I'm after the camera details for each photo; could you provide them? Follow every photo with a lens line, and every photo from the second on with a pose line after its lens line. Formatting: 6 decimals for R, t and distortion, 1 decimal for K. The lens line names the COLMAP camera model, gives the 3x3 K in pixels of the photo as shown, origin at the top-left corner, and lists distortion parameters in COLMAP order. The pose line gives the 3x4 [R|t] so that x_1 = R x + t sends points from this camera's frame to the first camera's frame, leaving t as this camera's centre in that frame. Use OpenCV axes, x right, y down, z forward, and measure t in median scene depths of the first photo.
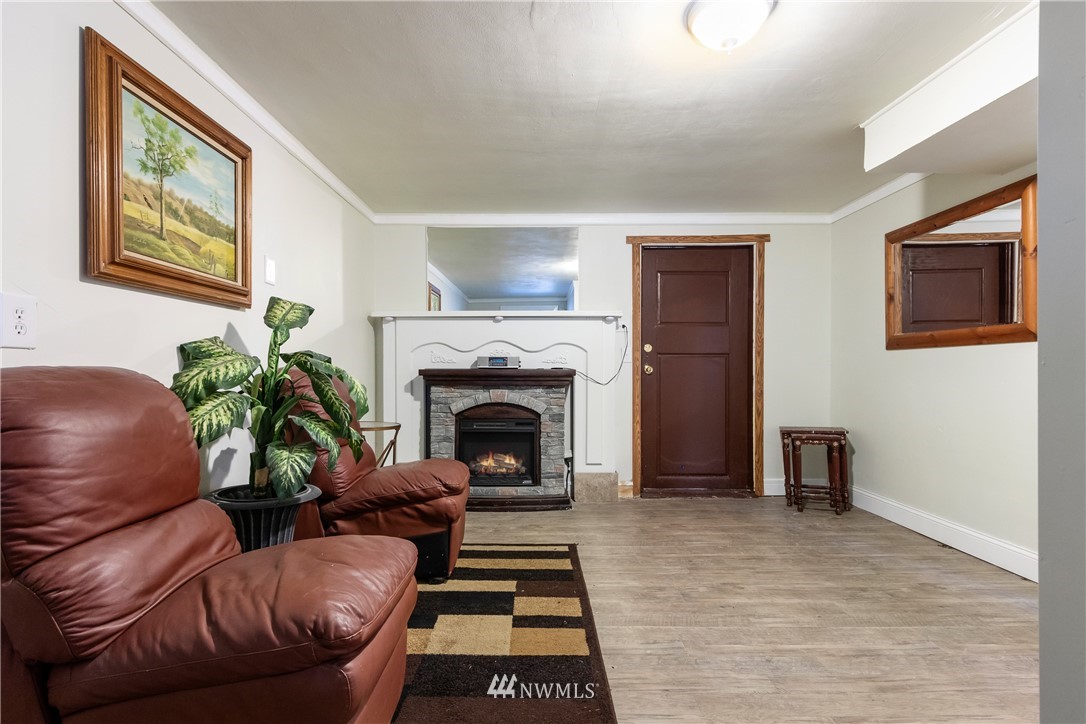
lens RADIAL K [[528.0, 0, 543.0], [0, 528.0, 362.0], [0, 0, 1]] dist [0.001670, -0.000268]
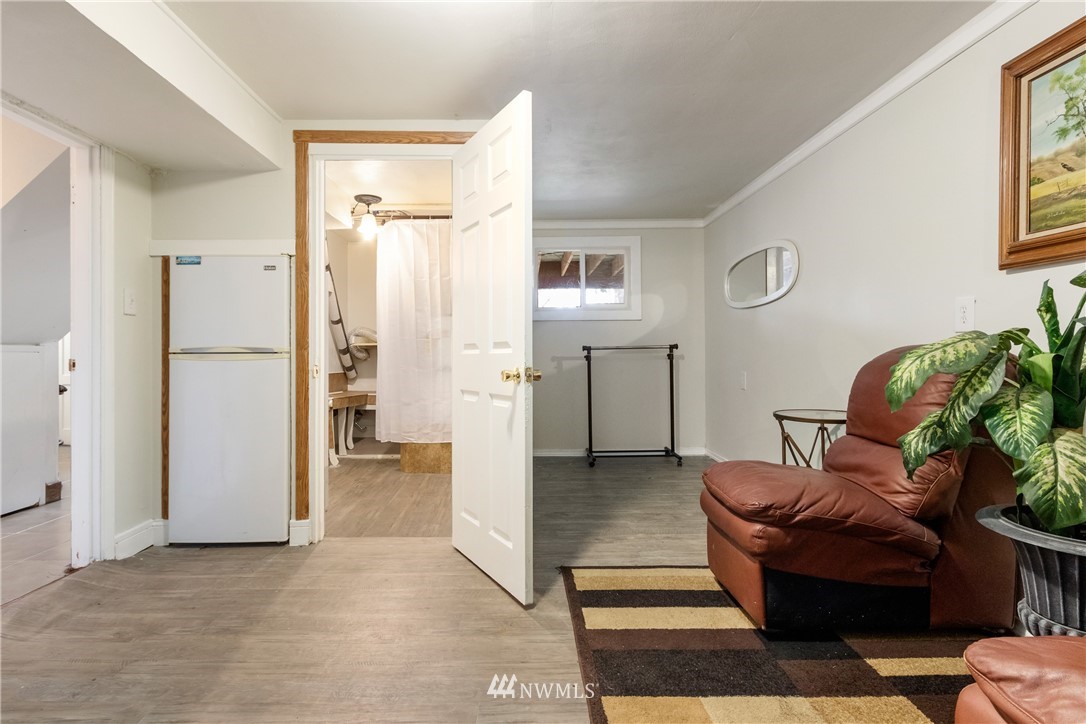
lens RADIAL K [[515.4, 0, 513.1], [0, 515.4, 350.6], [0, 0, 1]] dist [0.008116, -0.005927]
pose [[-0.999641, 0.008686, 0.025352, 0.149571], [0.008411, 0.999905, -0.010943, 0.016747], [-0.025445, -0.010725, -0.999619, 1.354575]]
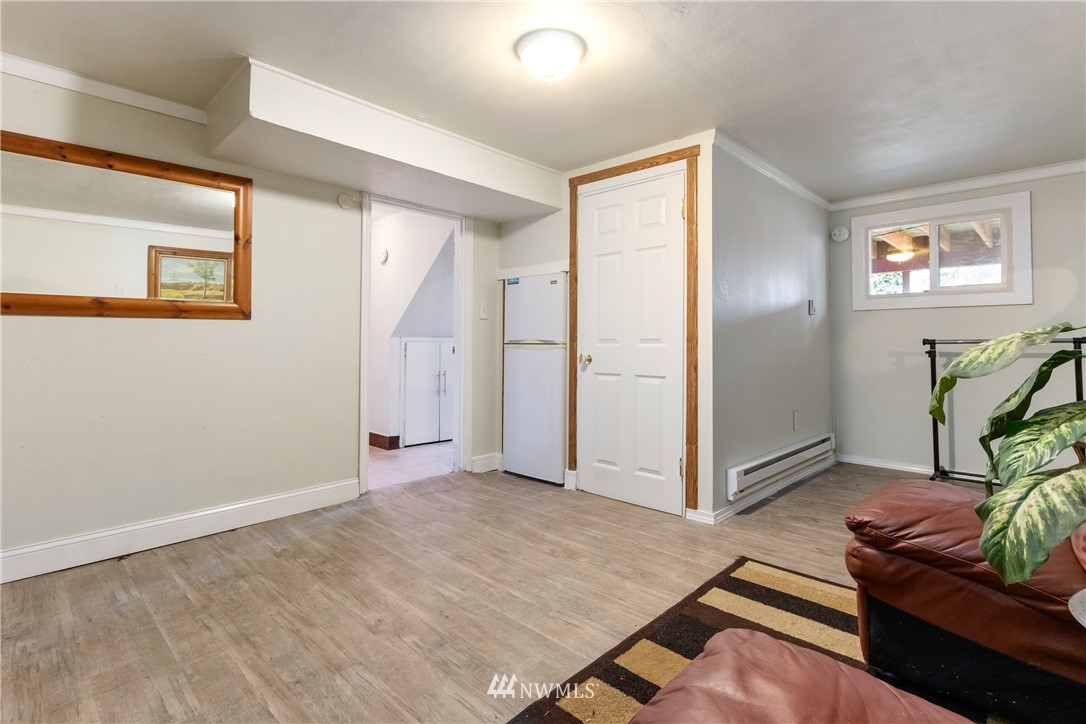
lens RADIAL K [[508.8, 0, 542.3], [0, 508.8, 331.8], [0, 0, 1]] dist [-0.003128, -0.000883]
pose [[-0.712802, 0.016416, 0.701173, -0.331895], [-0.008071, 0.999468, -0.031605, 0.016707], [-0.701318, -0.028188, -0.712291, 1.352553]]
